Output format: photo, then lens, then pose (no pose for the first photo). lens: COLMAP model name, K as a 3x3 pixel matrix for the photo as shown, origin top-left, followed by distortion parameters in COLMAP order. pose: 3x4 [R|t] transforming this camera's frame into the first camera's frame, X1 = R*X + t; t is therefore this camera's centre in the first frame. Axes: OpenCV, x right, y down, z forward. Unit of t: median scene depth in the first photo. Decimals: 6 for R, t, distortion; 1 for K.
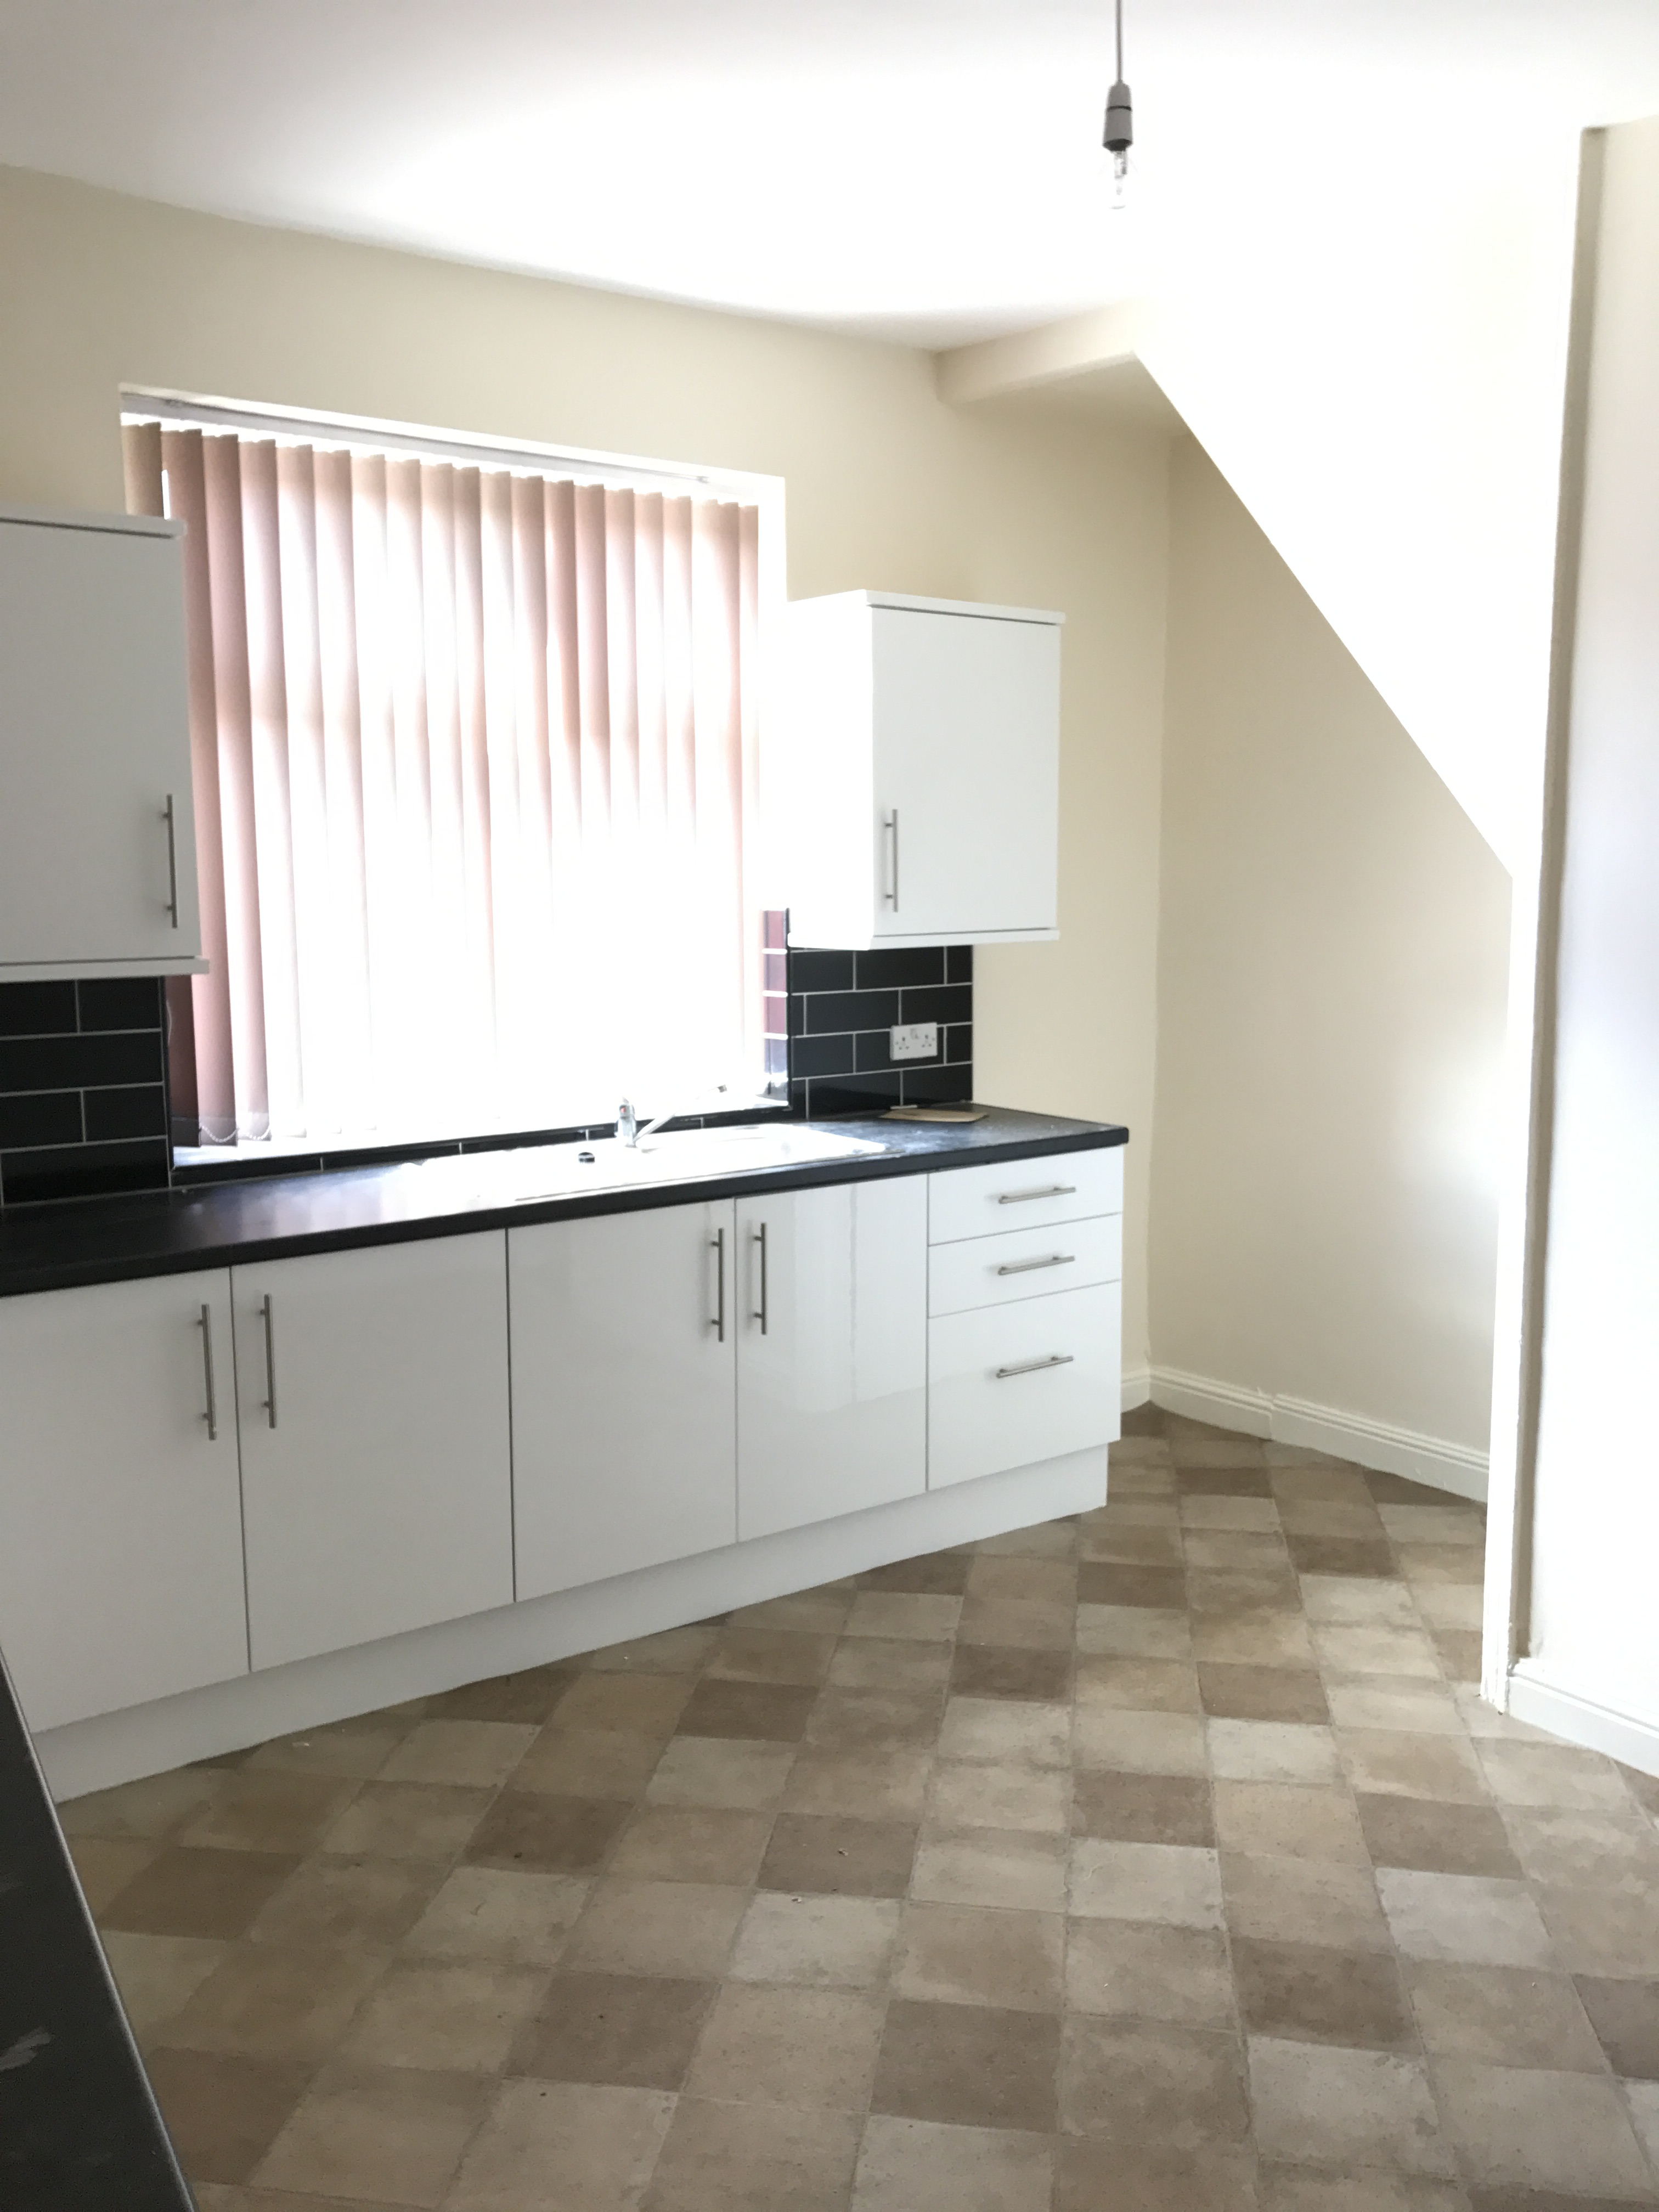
lens RADIAL K [[1824.3, 0, 831.6], [0, 1824.3, 1094.3], [0, 0, 1]] dist [0.033472, -0.008369]
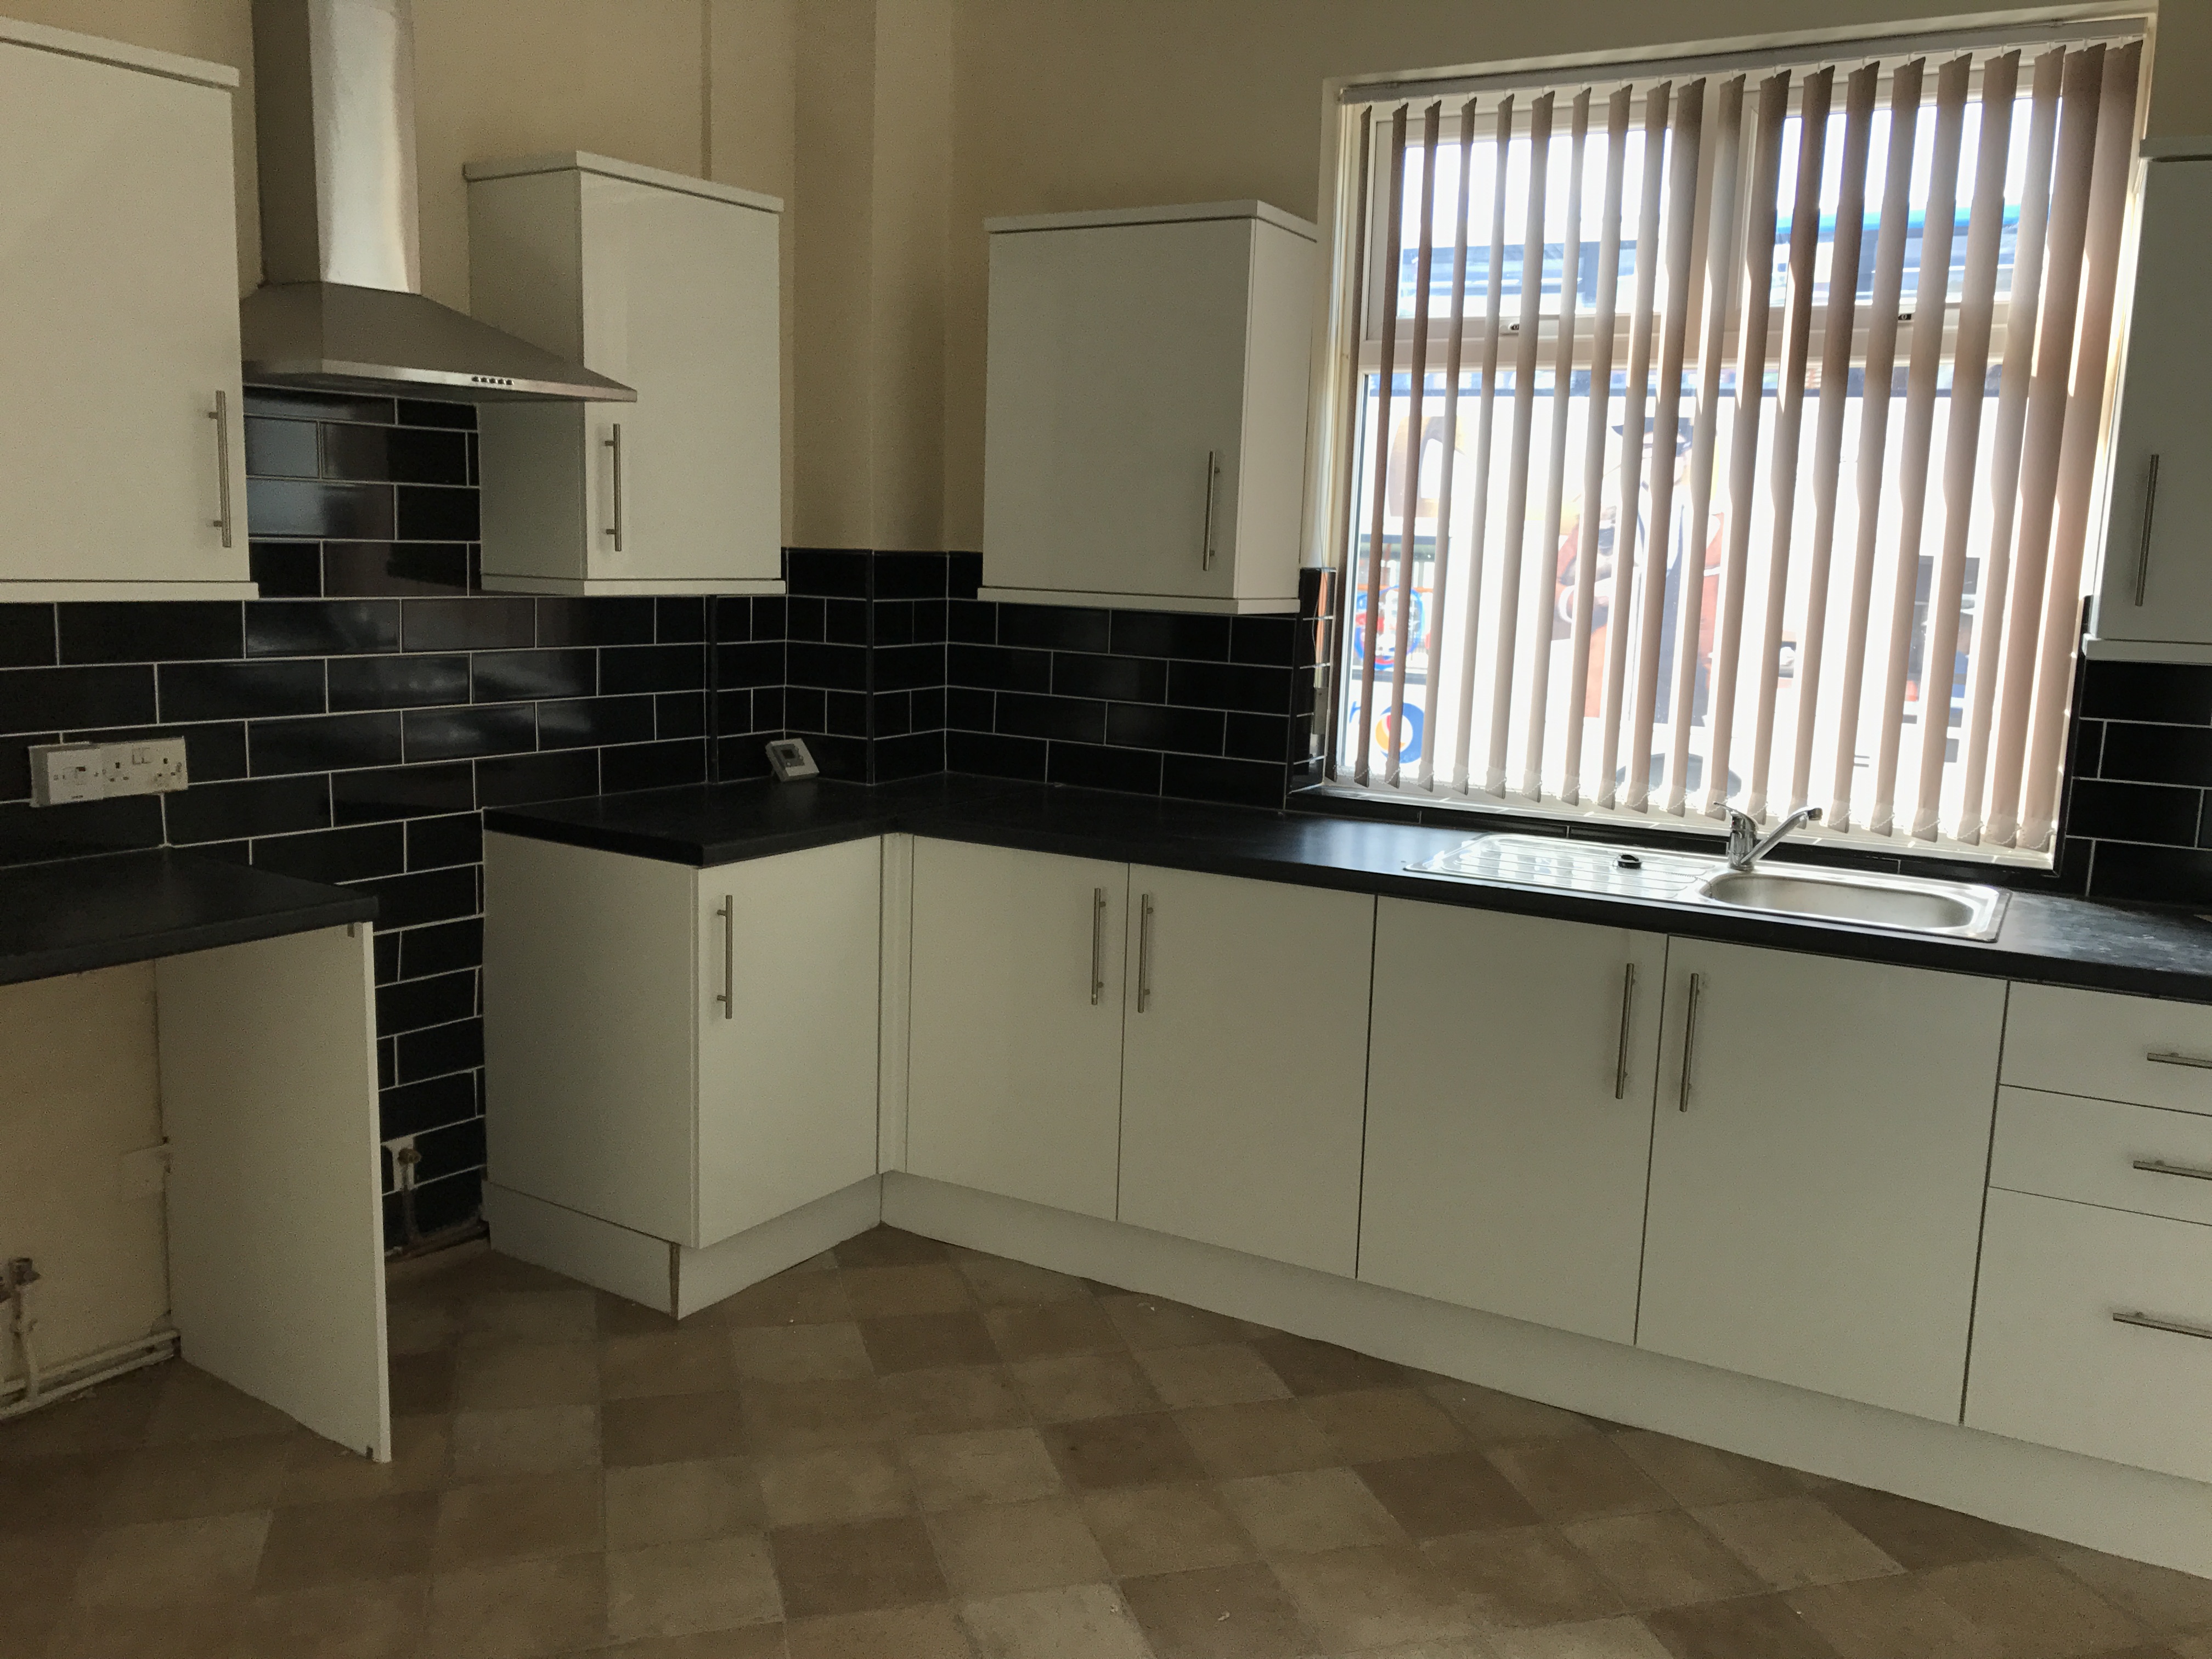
lens RADIAL K [[1824.3, 0, 1111.9], [0, 1824.3, 835.1], [0, 0, 1]] dist [0.033472, -0.008369]
pose [[0.416554, 0.168402, -0.893378, 0.672453], [-0.143185, 0.982582, 0.118455, -0.057827], [0.897765, 0.078576, 0.433410, 0.494467]]
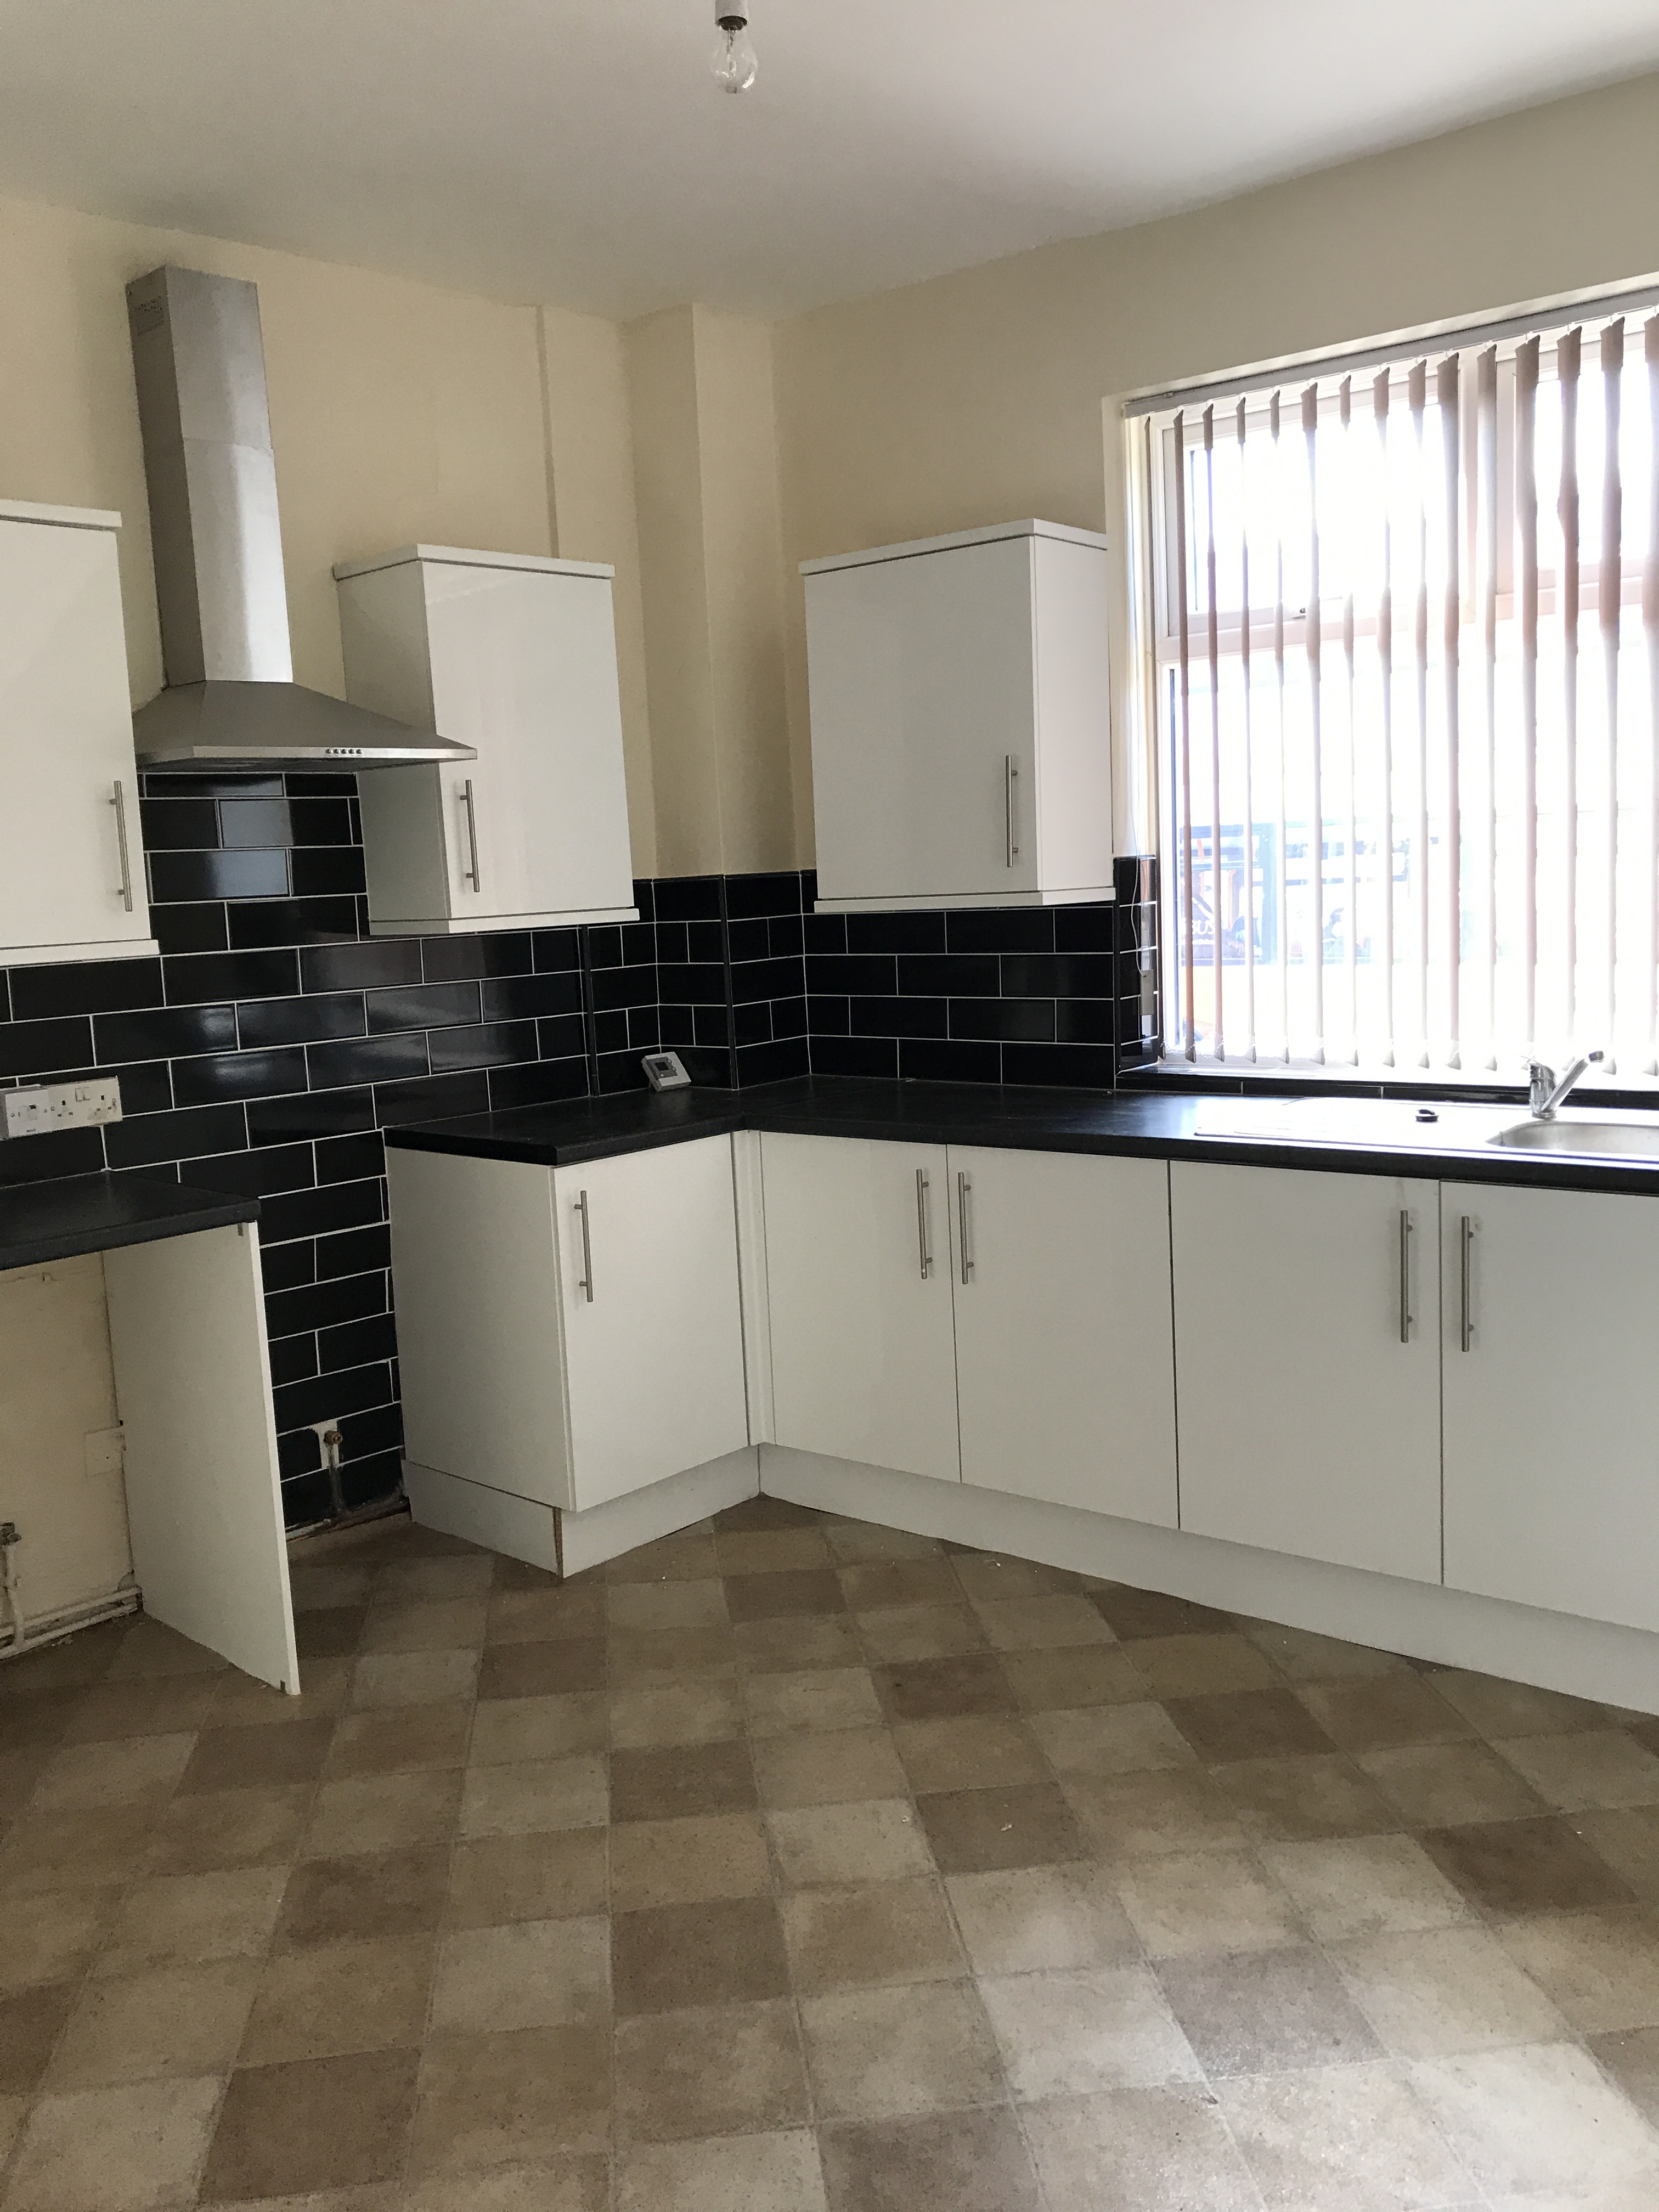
lens RADIAL K [[1824.3, 0, 835.6], [0, 1824.3, 1109.9], [0, 0, 1]] dist [0.033472, -0.008369]
pose [[0.266225, 0.124443, -0.955844, 0.801751], [-0.069420, 0.991532, 0.109754, -0.058629], [0.961408, 0.037136, 0.272609, 0.591837]]
